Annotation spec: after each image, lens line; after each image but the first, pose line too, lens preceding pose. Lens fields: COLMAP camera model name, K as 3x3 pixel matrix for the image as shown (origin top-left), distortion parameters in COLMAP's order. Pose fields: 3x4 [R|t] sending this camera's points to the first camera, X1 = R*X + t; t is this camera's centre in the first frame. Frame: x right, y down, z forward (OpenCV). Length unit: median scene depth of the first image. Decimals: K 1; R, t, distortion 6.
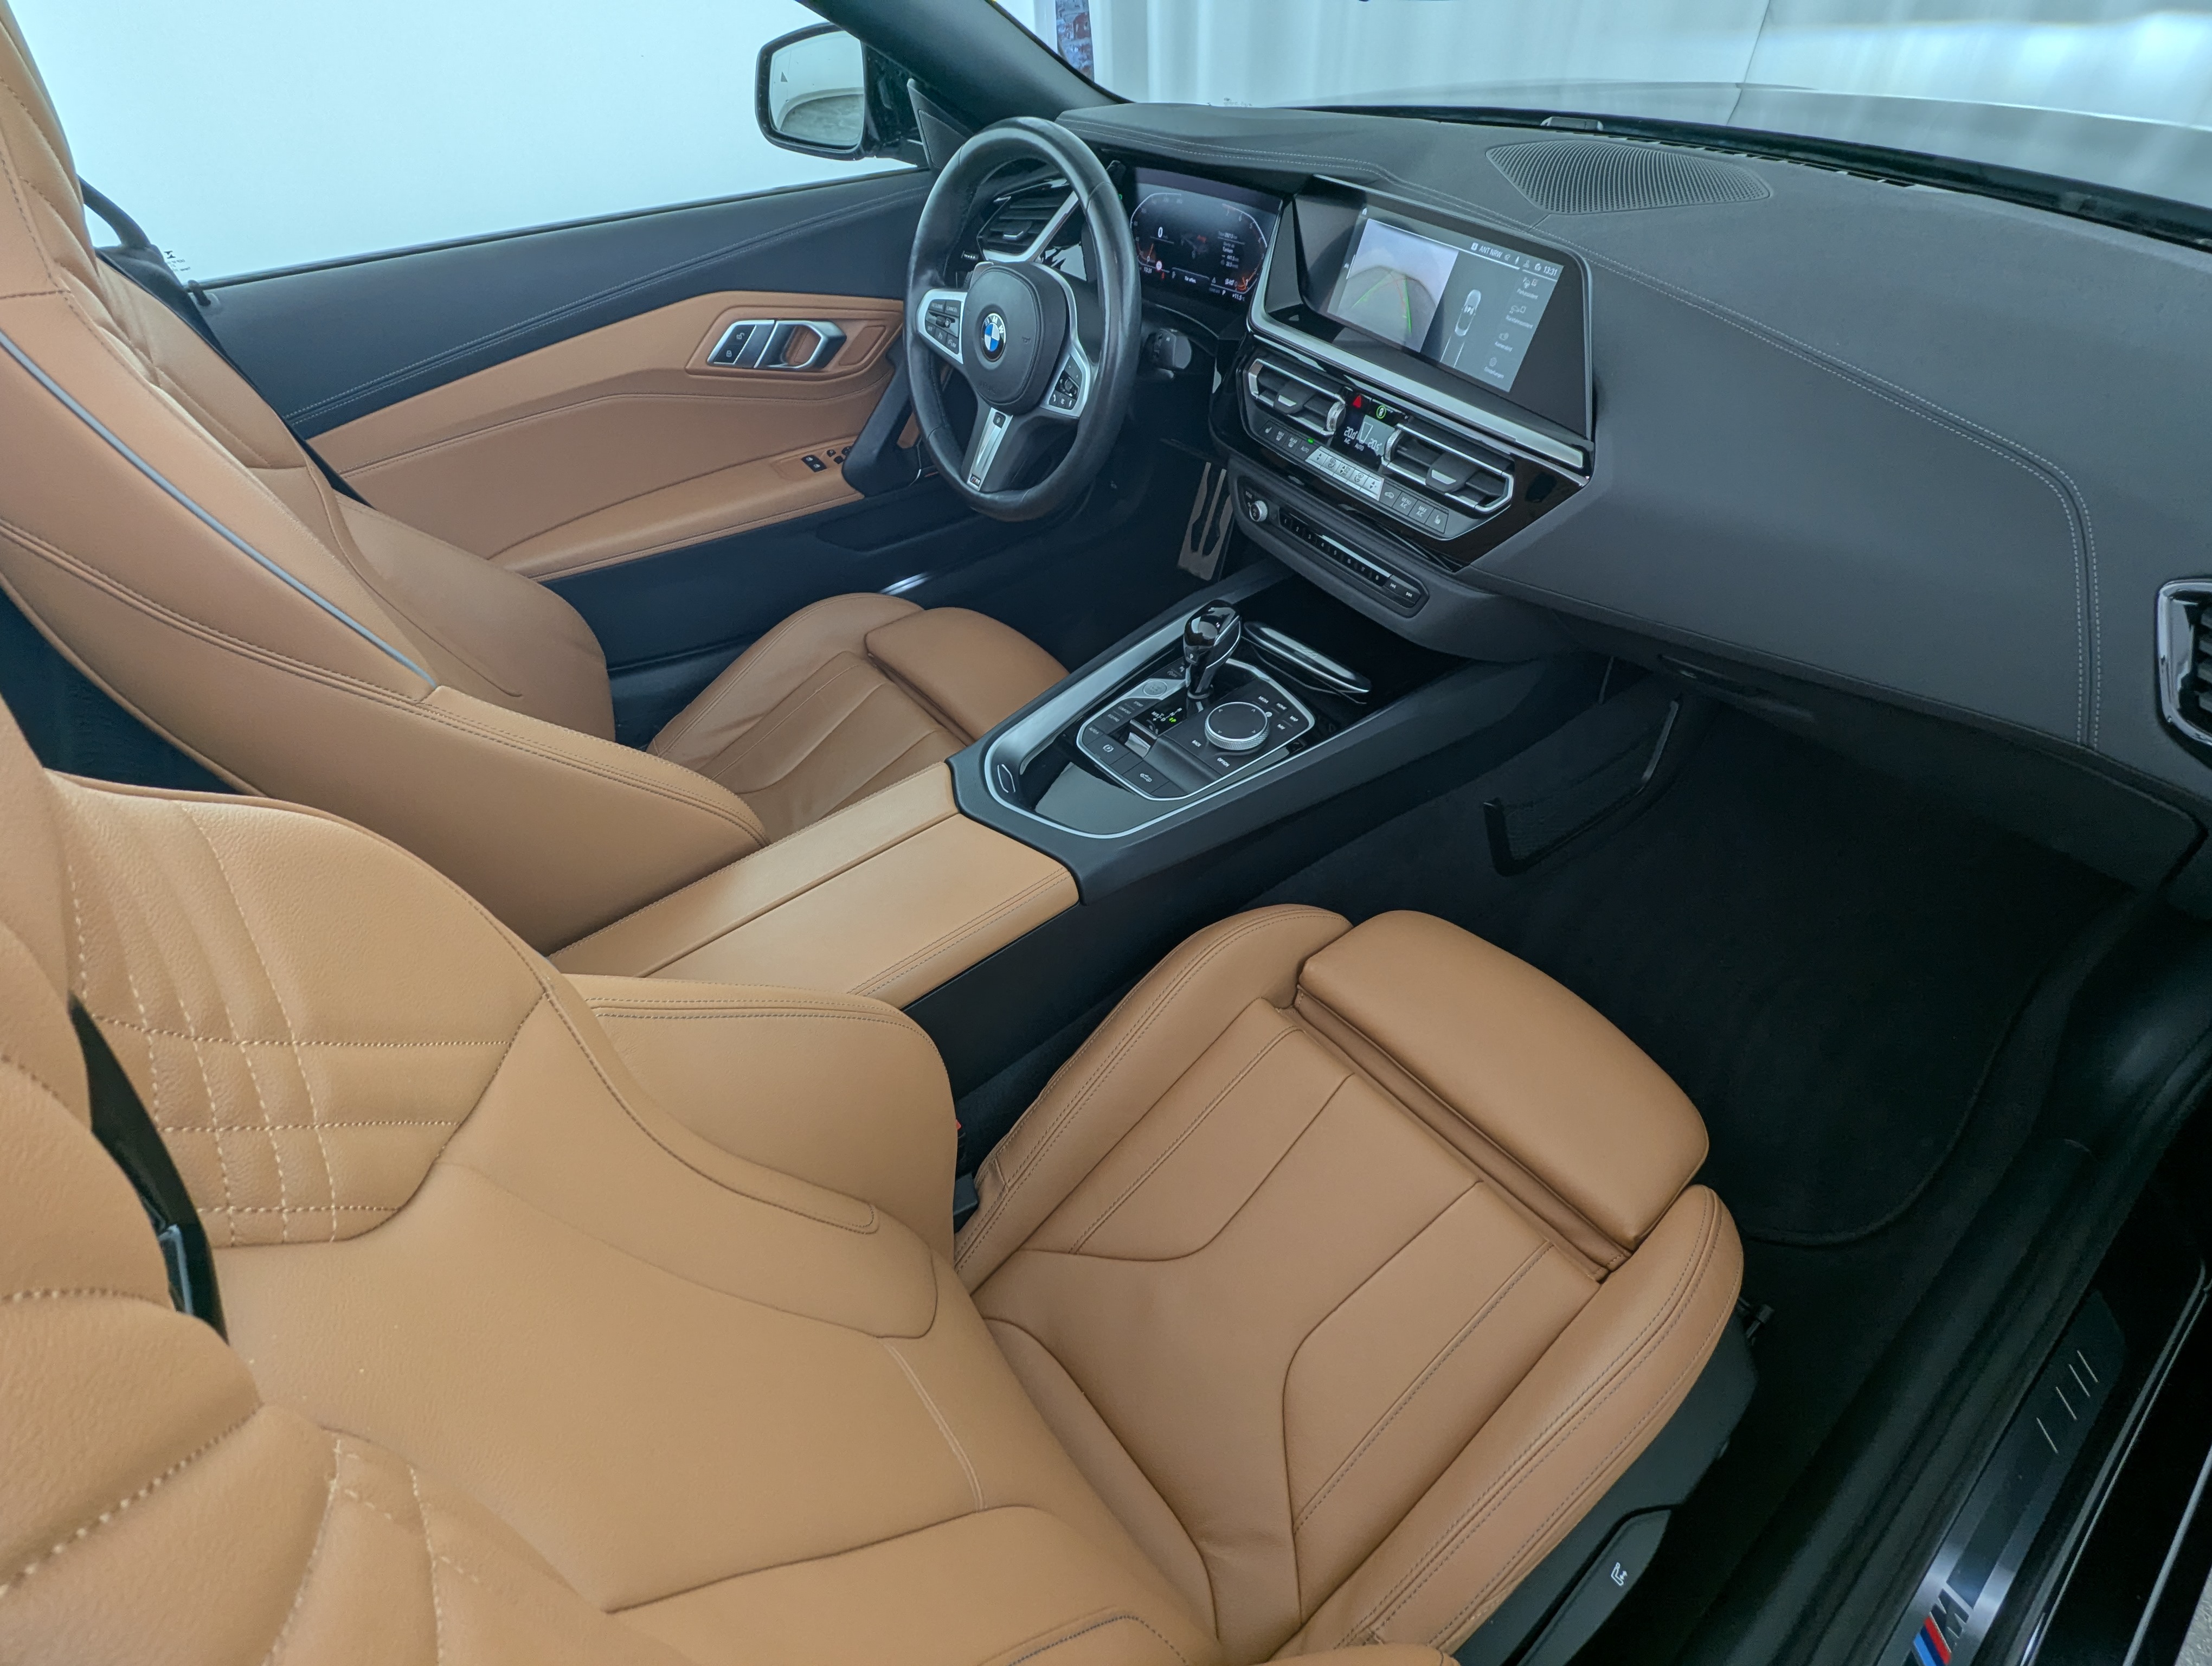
lens RADIAL K [[1047.6, 0, 1106.0], [0, 1047.6, 833.0], [0, 0, 1]] dist [-0.002446, -0.000011]
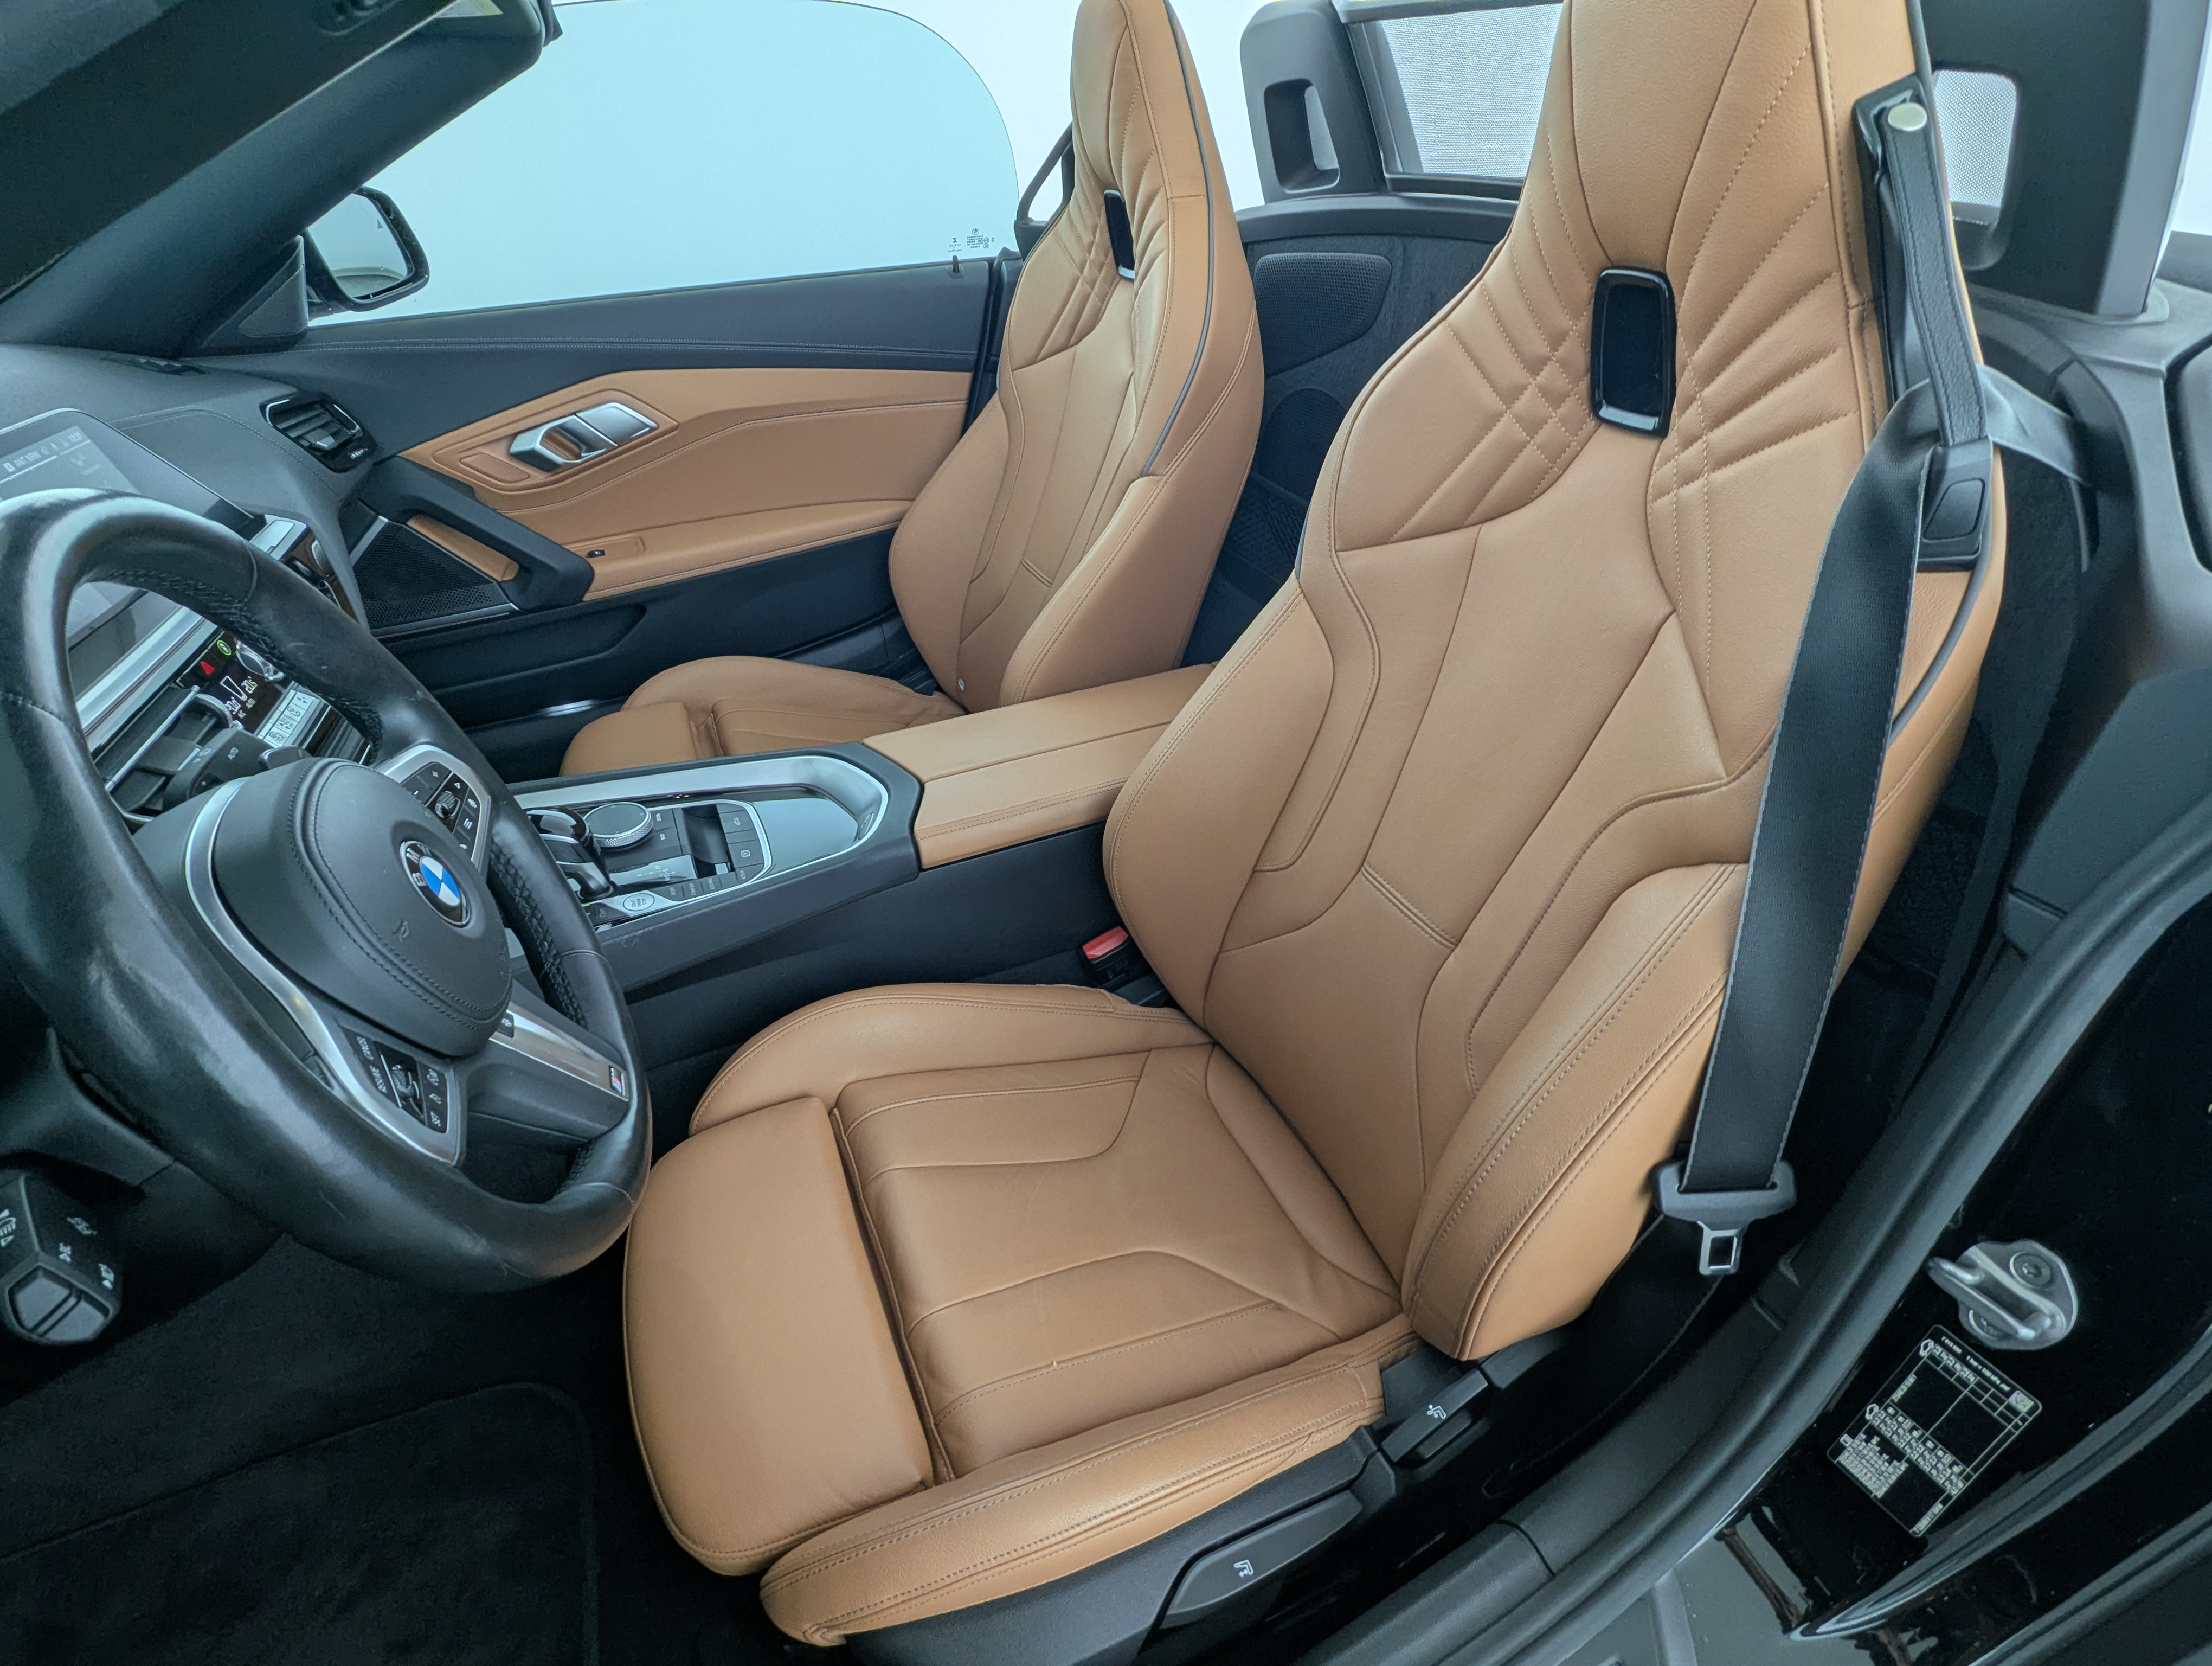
lens RADIAL K [[1060.5, 0, 1106.0], [0, 1060.5, 833.0], [0, 0, 1]] dist [0.001159, 0.000370]
pose [[-0.968568, -0.096388, 0.229315, -0.544528], [0.202842, 0.227560, 0.952403, -0.955190], [-0.143984, 0.968982, -0.200856, 1.157333]]
